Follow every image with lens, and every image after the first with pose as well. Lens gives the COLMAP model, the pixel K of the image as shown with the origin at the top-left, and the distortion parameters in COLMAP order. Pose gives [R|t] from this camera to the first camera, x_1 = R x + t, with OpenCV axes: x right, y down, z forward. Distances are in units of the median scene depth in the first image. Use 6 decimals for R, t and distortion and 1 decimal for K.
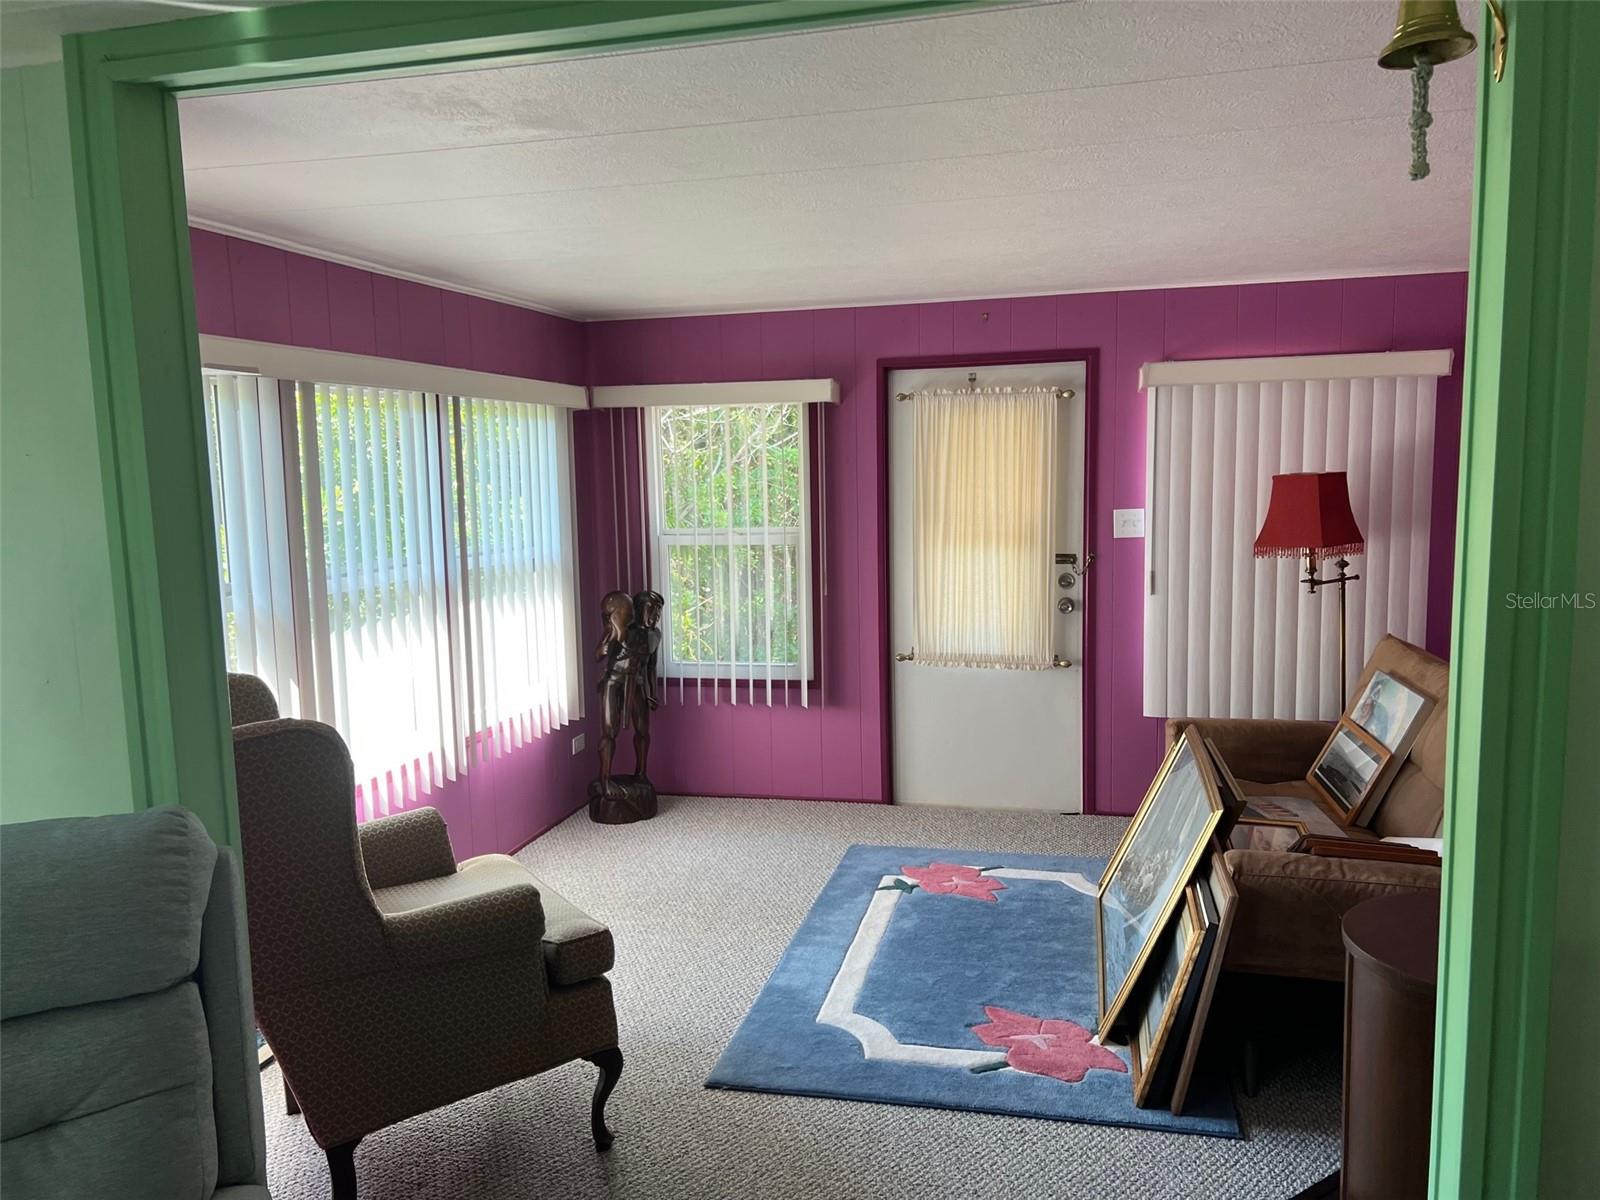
lens RADIAL K [[1197.1, 0, 807.7], [0, 1197.1, 604.9], [0, 0, 1]] dist [0.084027, -0.125338]
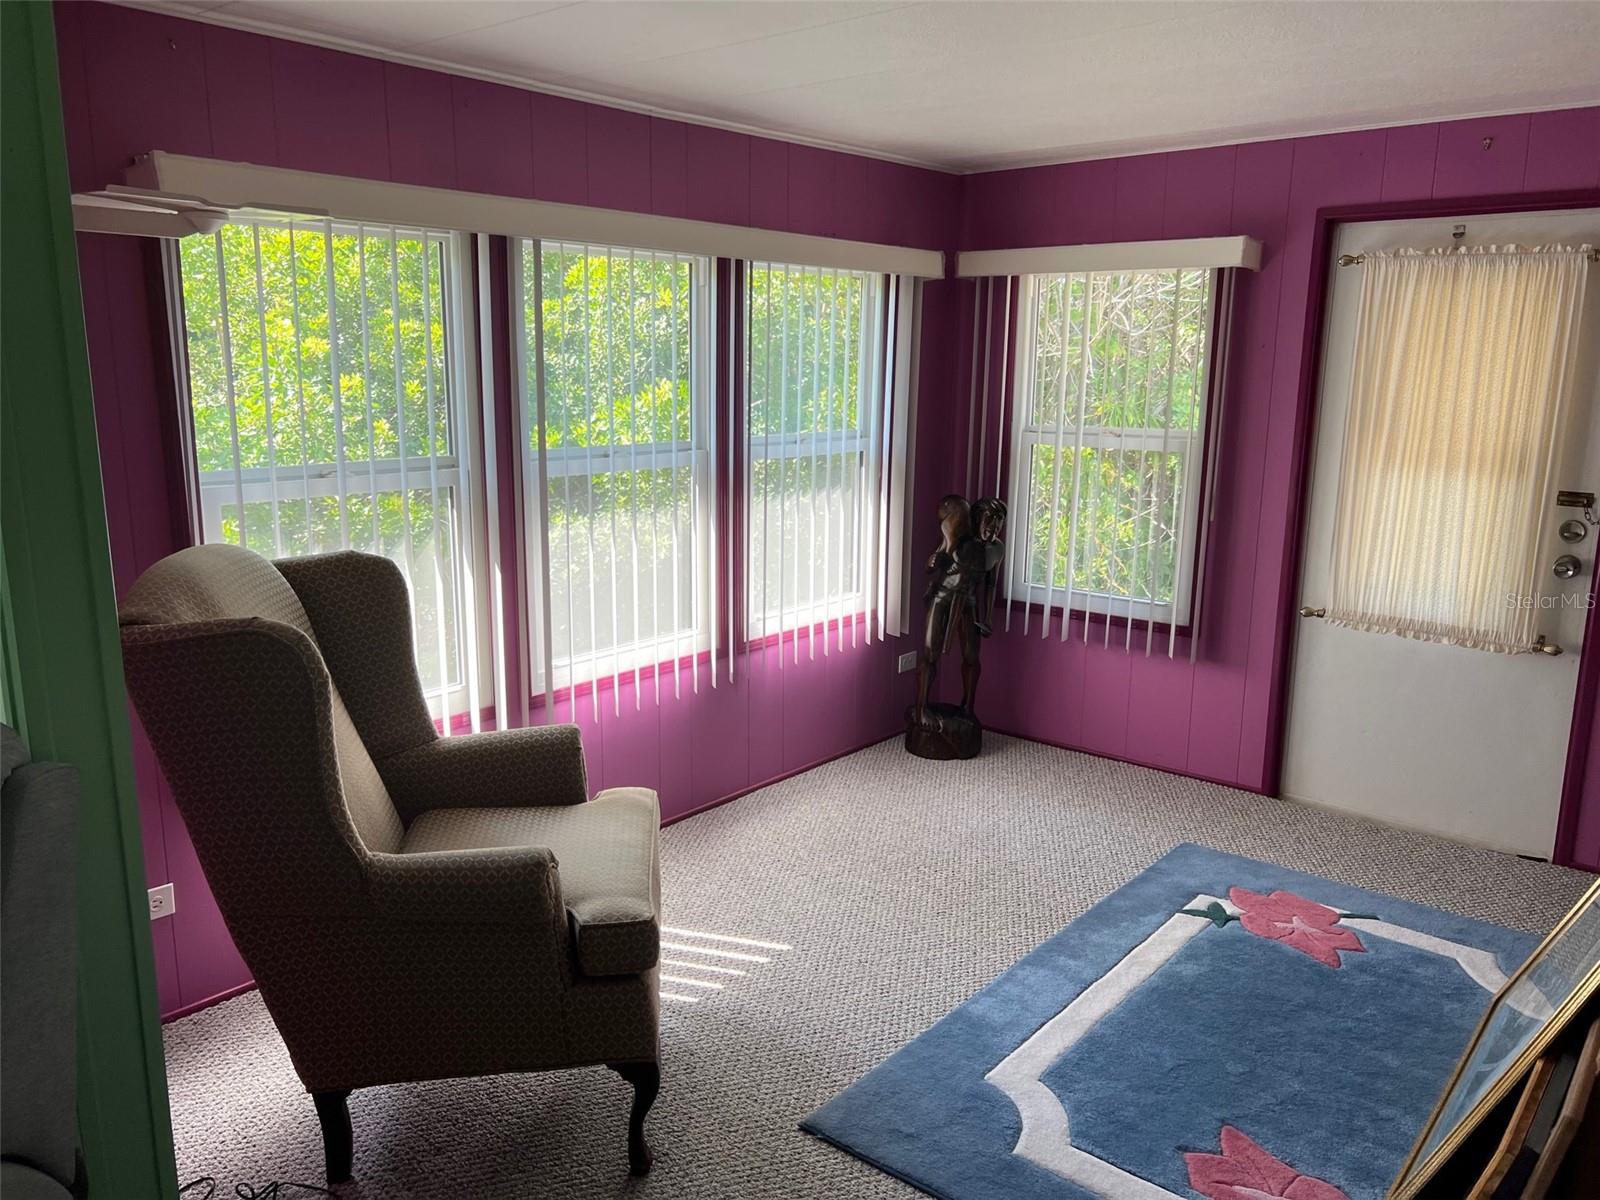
lens RADIAL K [[1197.1, 0, 807.7], [0, 1197.1, 604.9], [0, 0, 1]] dist [0.084027, -0.125338]
pose [[0.891628, 0.120506, -0.436438, 0.137105], [-0.080885, 0.990819, 0.108331, -0.018811], [0.445485, -0.061290, 0.893189, 0.184899]]
